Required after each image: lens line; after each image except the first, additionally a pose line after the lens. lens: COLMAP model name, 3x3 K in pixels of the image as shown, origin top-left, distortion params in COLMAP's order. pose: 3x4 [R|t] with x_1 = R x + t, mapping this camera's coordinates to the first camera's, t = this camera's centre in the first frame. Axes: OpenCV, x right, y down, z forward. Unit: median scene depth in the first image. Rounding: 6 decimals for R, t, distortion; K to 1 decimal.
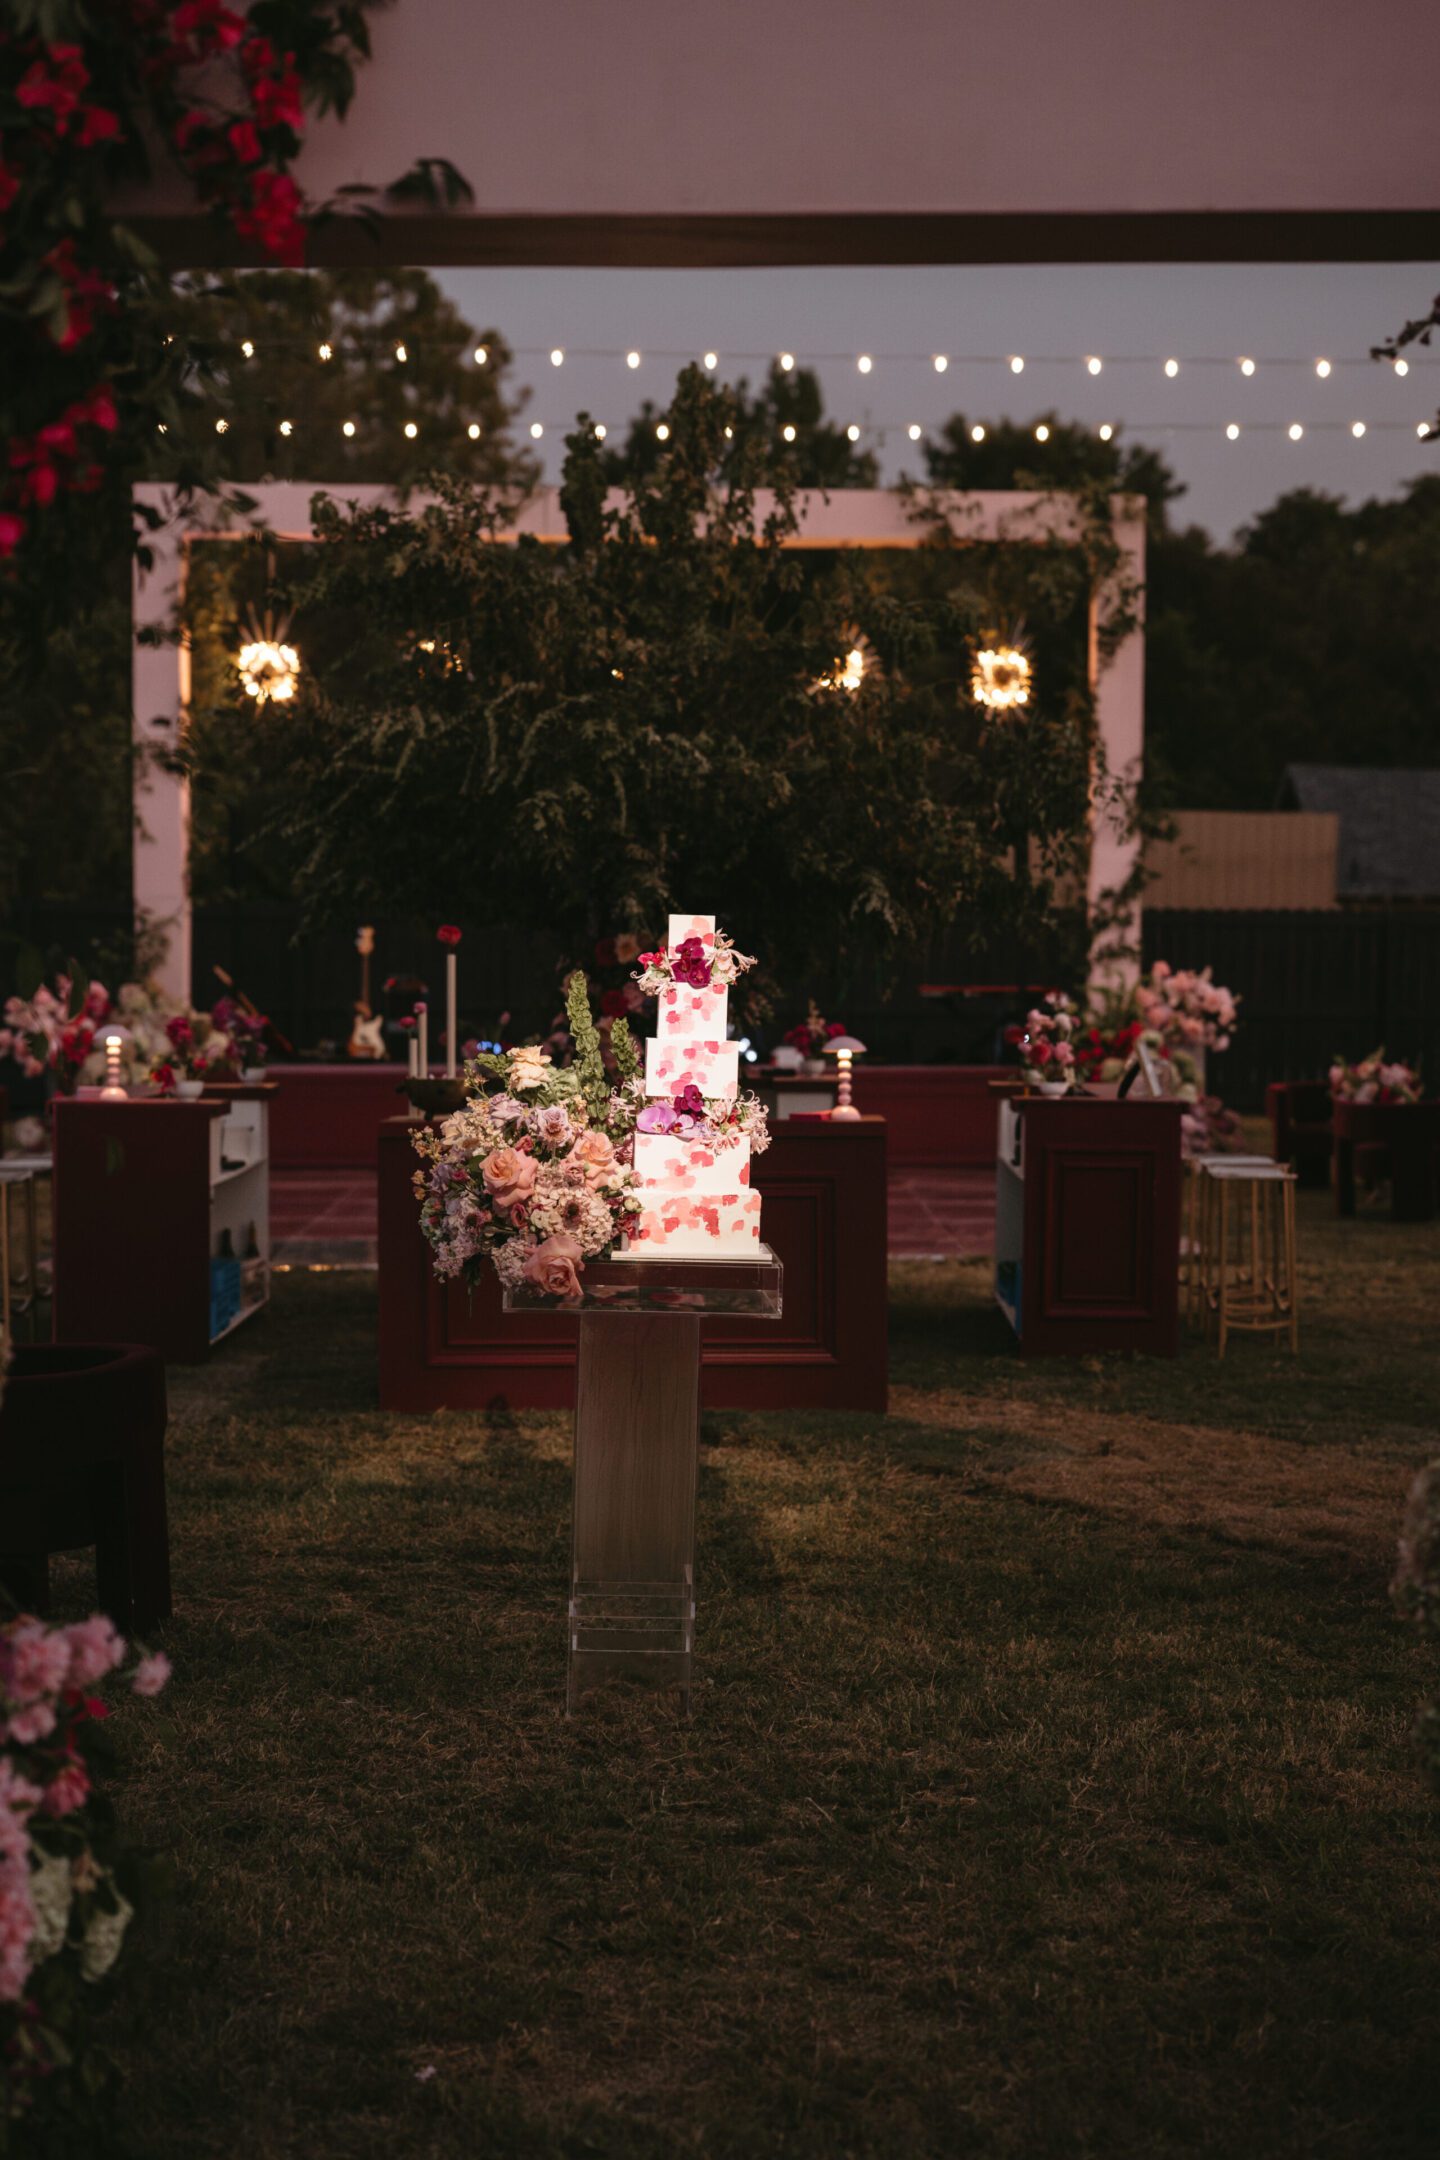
lens RADIAL K [[3329.9, 0, 720.0], [0, 3329.9, 1080.0], [0, 0, 1]] dist [0.029763, -0.011786]
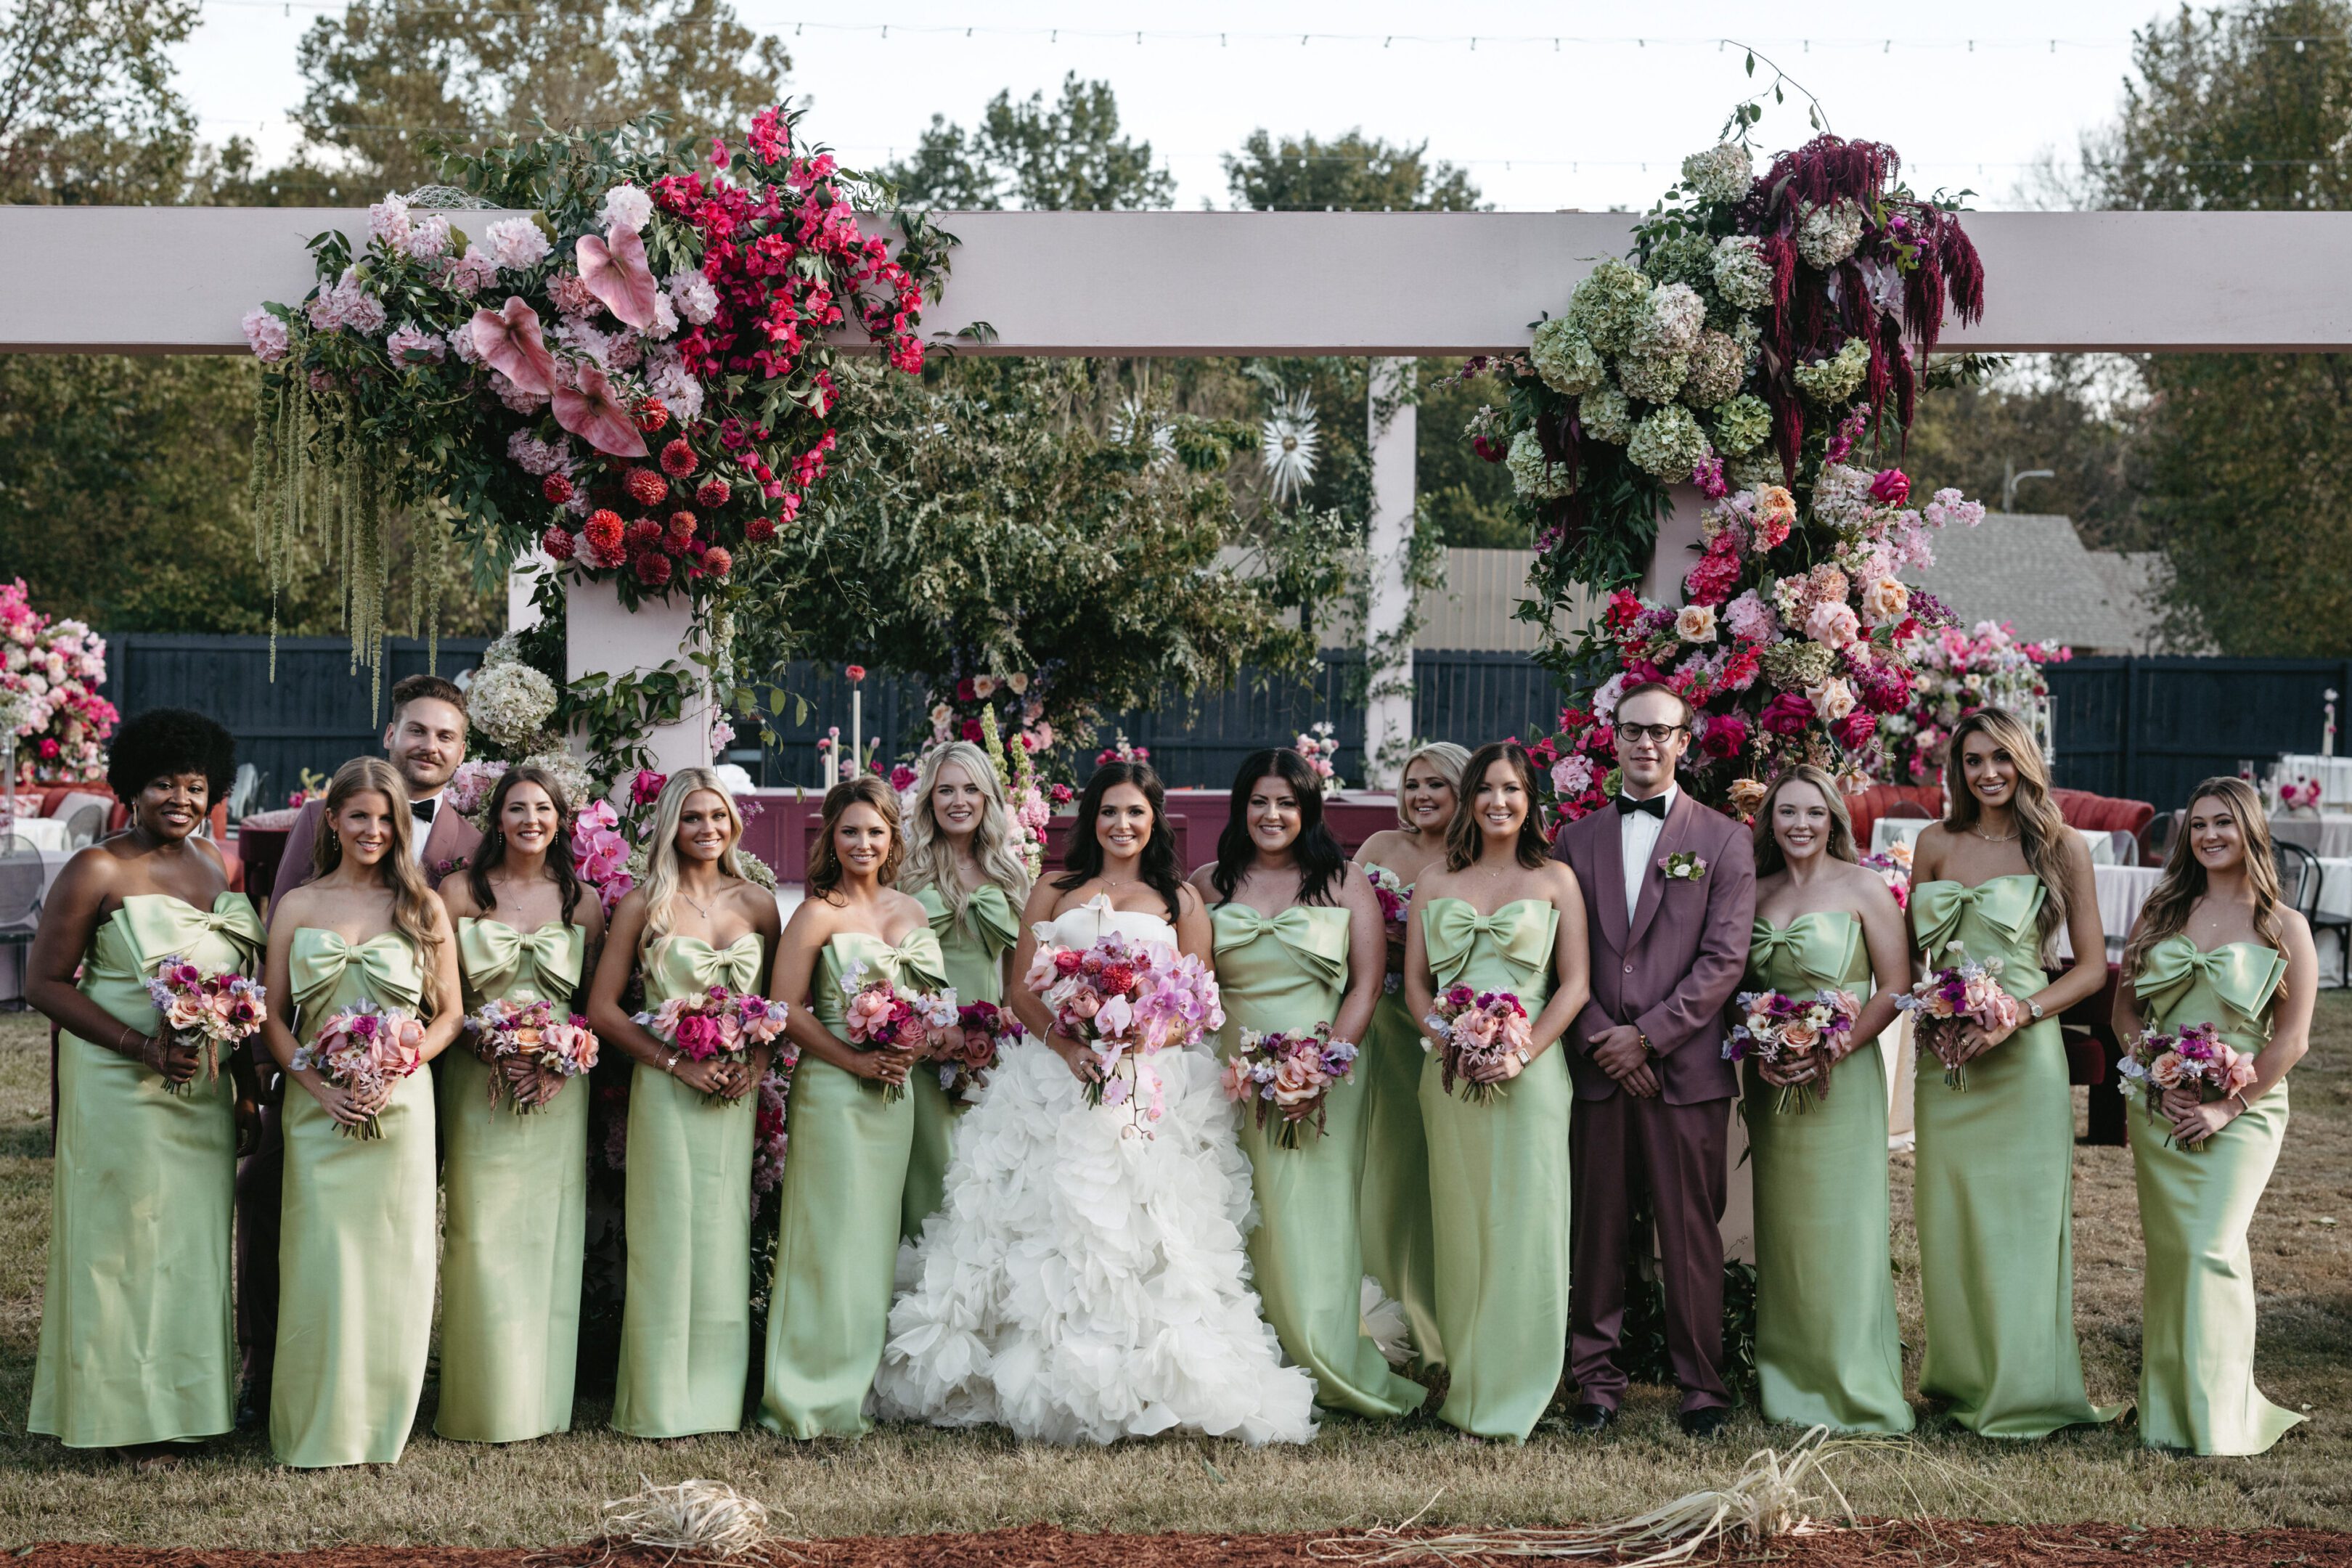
lens RADIAL K [[3625.9, 0, 1176.0], [0, 3625.9, 784.0], [0, 0, 1]] dist [0.029763, -0.011786]
pose [[0.998852, 0.001578, 0.047868, -0.022838], [-0.001041, 0.999936, -0.011236, 0.014126], [-0.047883, 0.011173, 0.998790, -0.416633]]
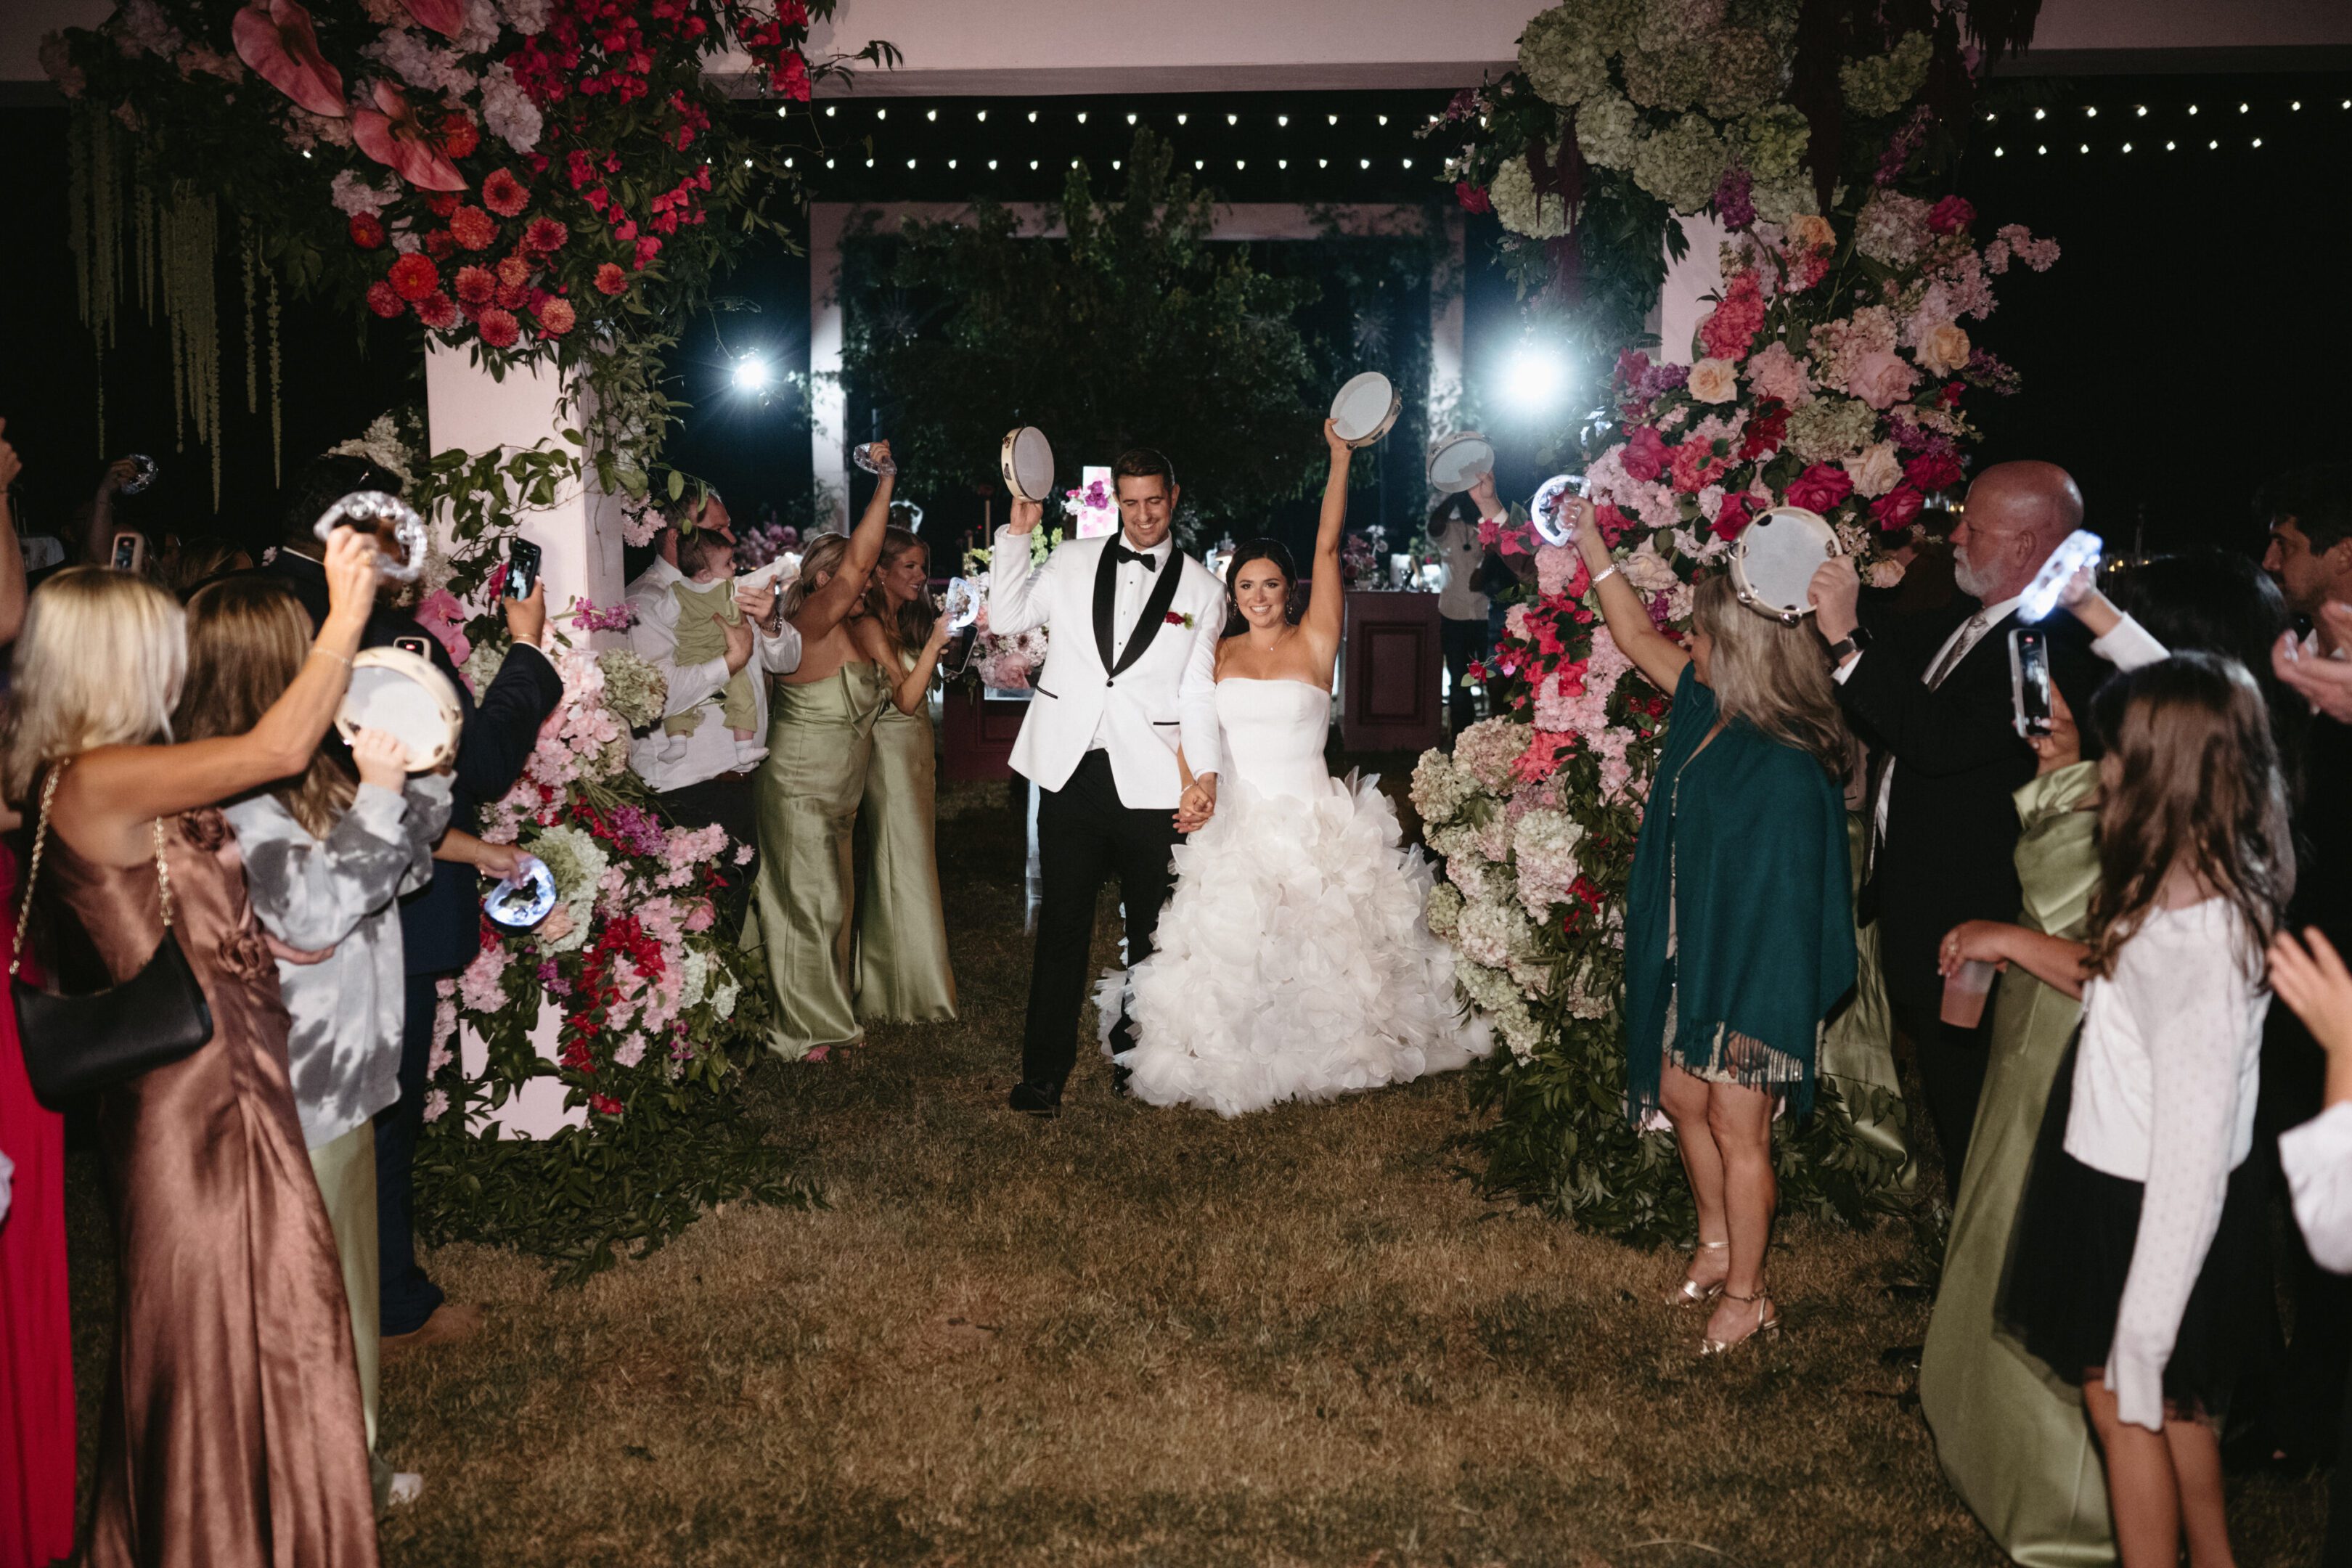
lens RADIAL K [[2249.3, 0, 1095.7], [0, 2249.3, 785.7], [0, 0, 1]] dist [0.003013, 0.017066]
pose [[0.997979, 0.006121, -0.063256, 0.036694], [-0.001061, 0.996817, 0.079711, 0.011904], [0.063543, -0.079483, 0.994809, -0.085794]]
